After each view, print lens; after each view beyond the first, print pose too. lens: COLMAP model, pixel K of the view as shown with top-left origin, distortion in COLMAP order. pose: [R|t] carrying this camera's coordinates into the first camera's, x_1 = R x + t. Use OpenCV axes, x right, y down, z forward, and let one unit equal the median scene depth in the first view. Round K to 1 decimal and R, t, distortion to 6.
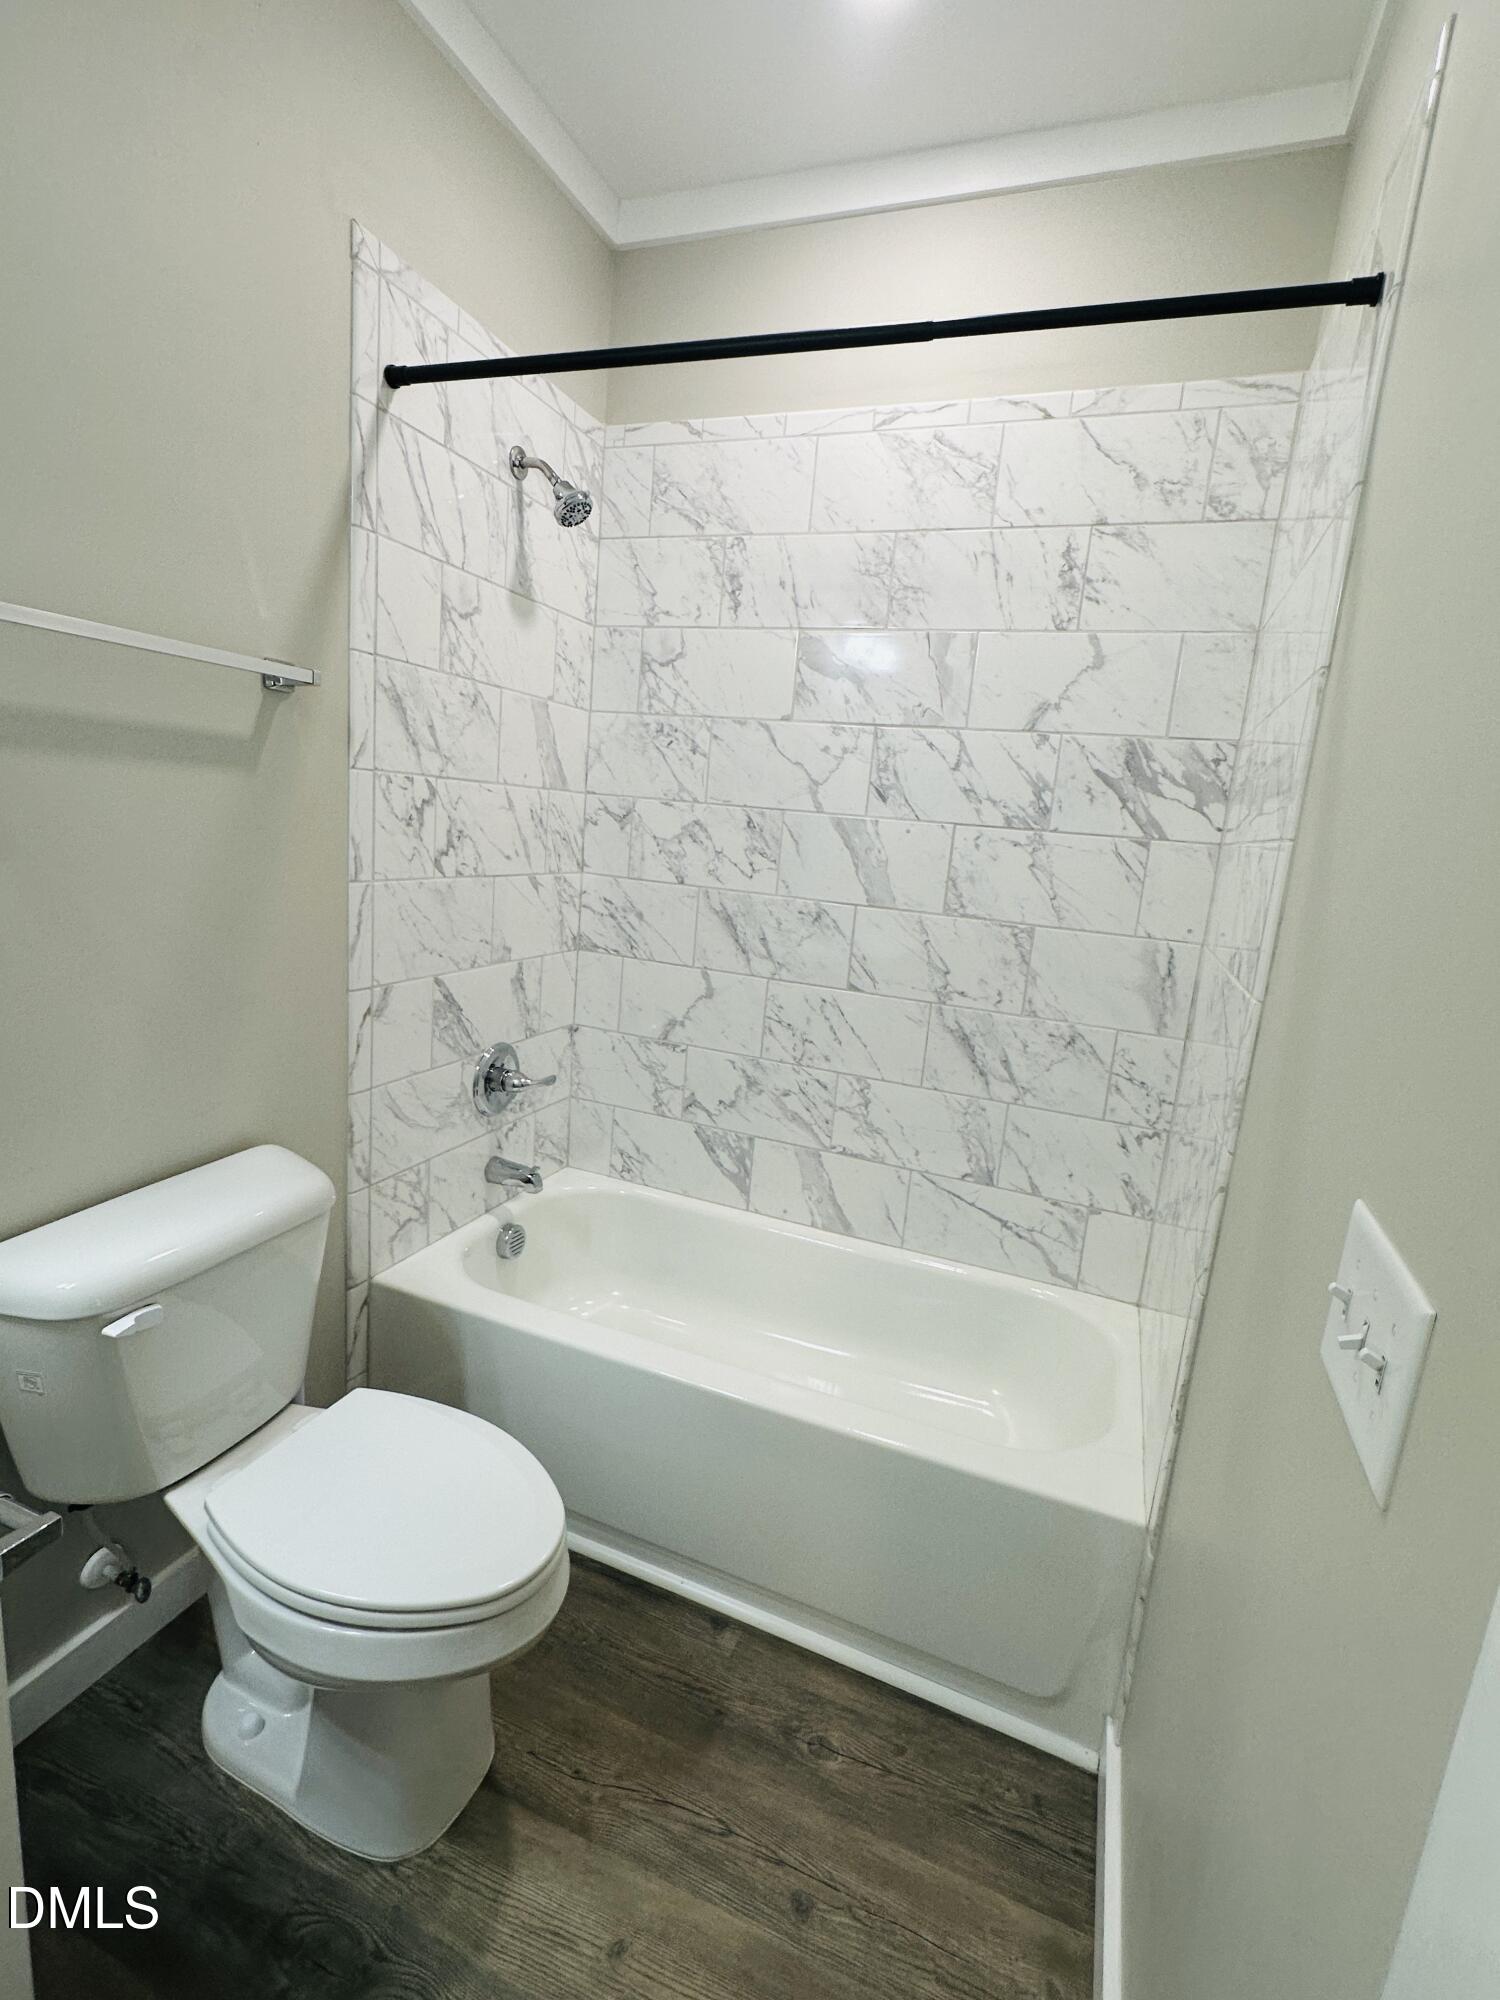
lens RADIAL K [[930.9, 0, 746.5], [0, 930.9, 998.4], [0, 0, 1]] dist [-0.001925, -0.000091]
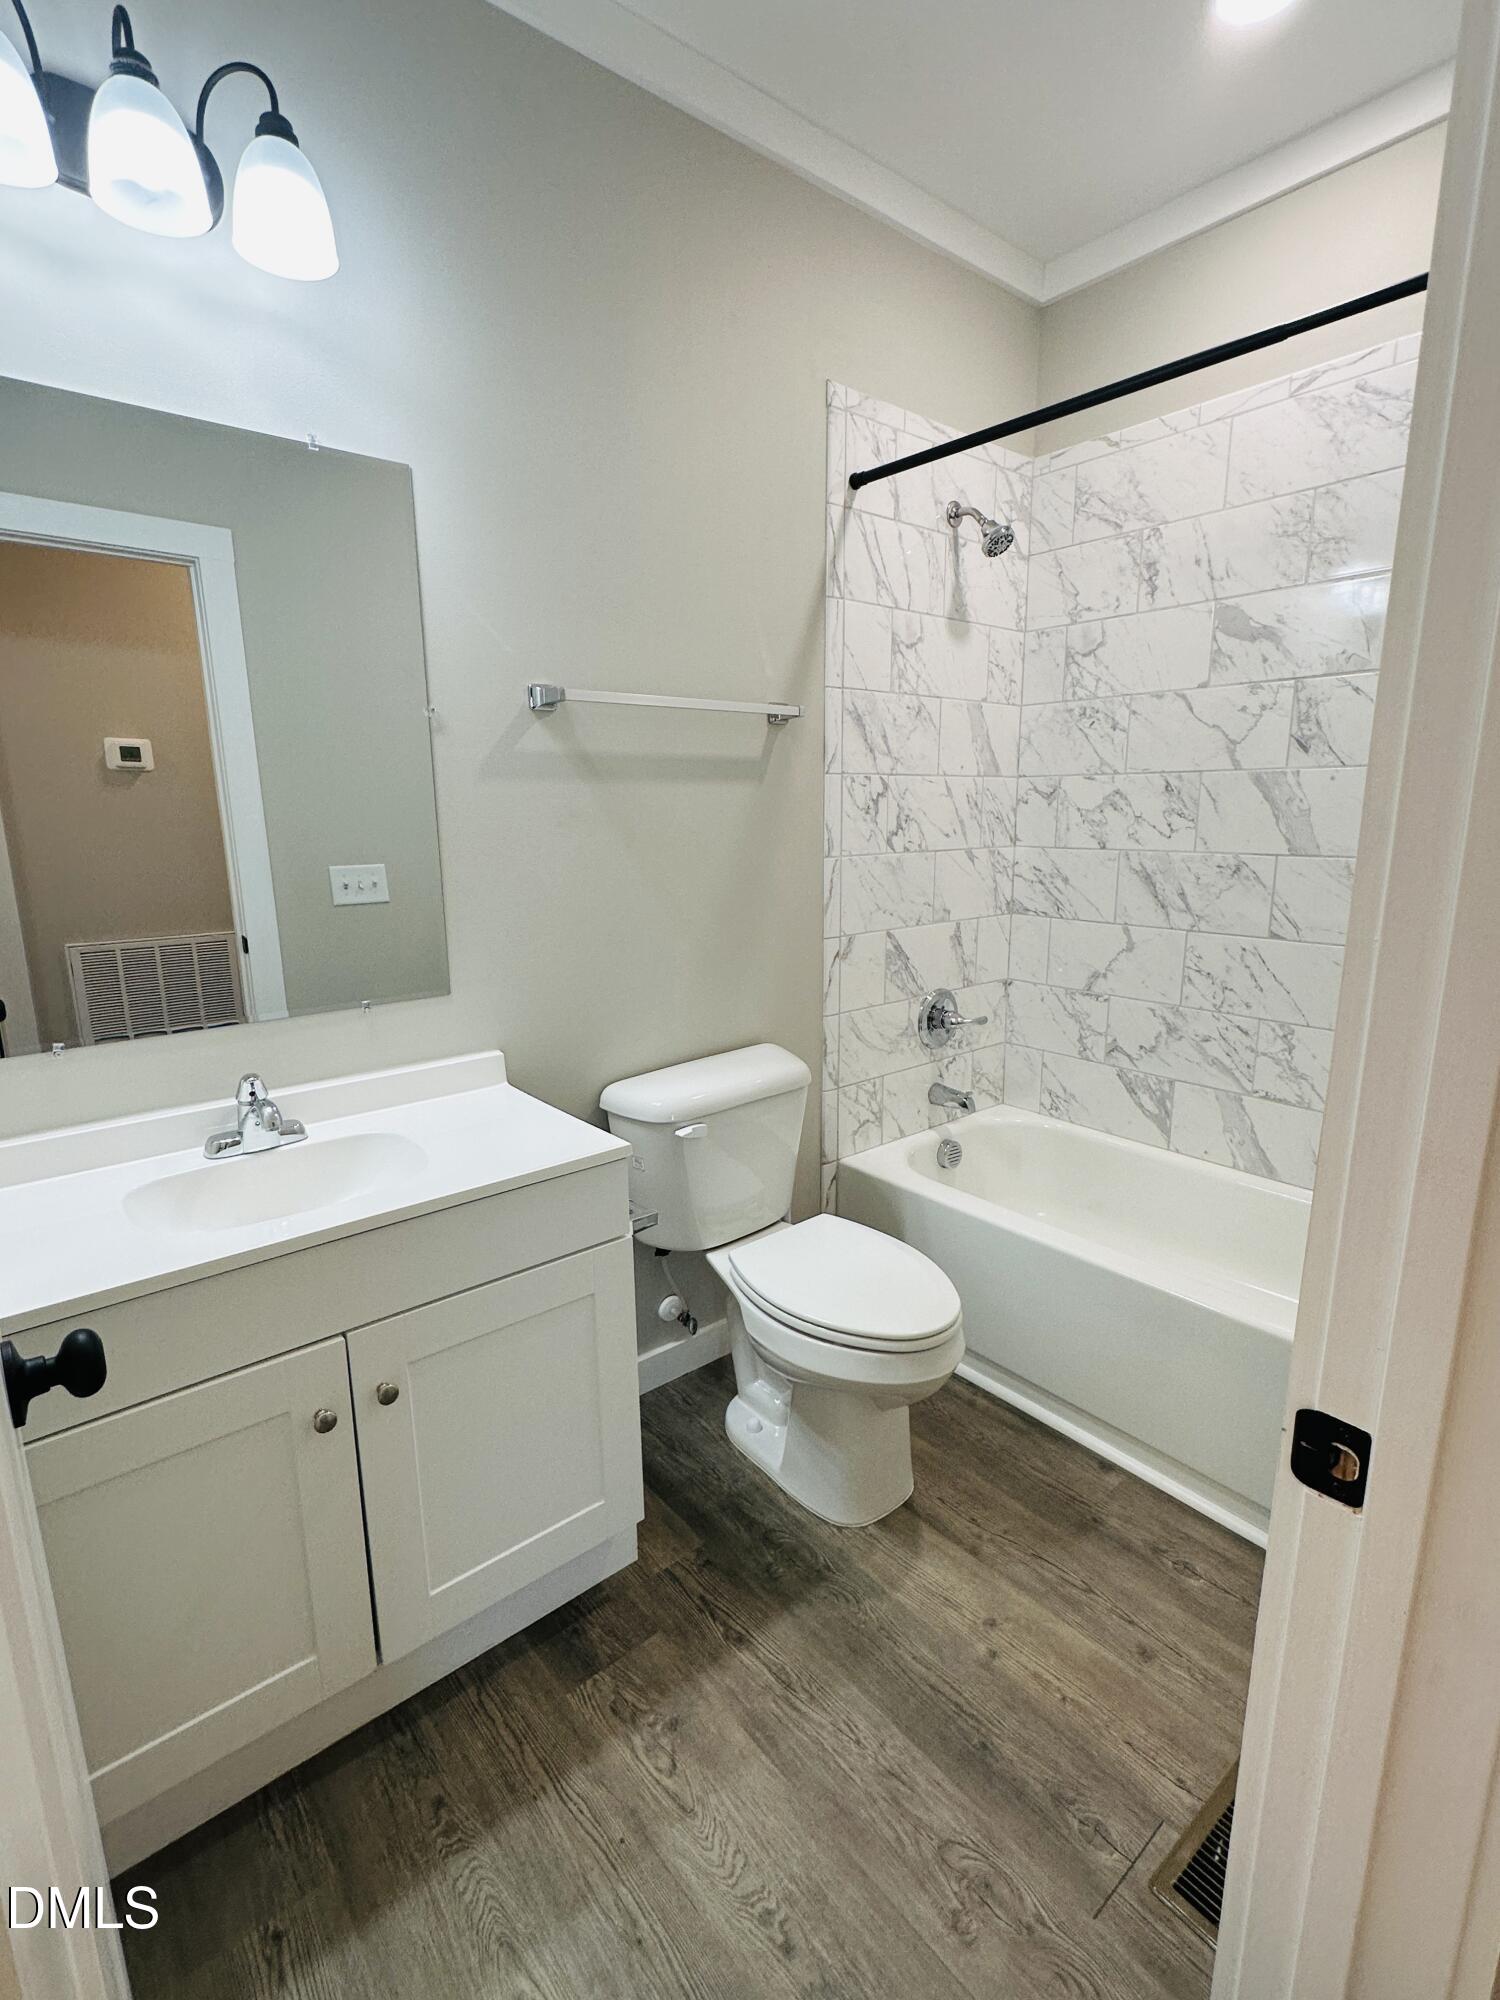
lens RADIAL K [[930.9, 0, 746.5], [0, 930.9, 998.4], [0, 0, 1]] dist [-0.001925, -0.000091]
pose [[0.872570, 0.005315, -0.488461, 0.116390], [-0.008310, 0.999958, -0.003963, 0.072443], [0.488419, 0.007517, 0.872577, -0.201293]]
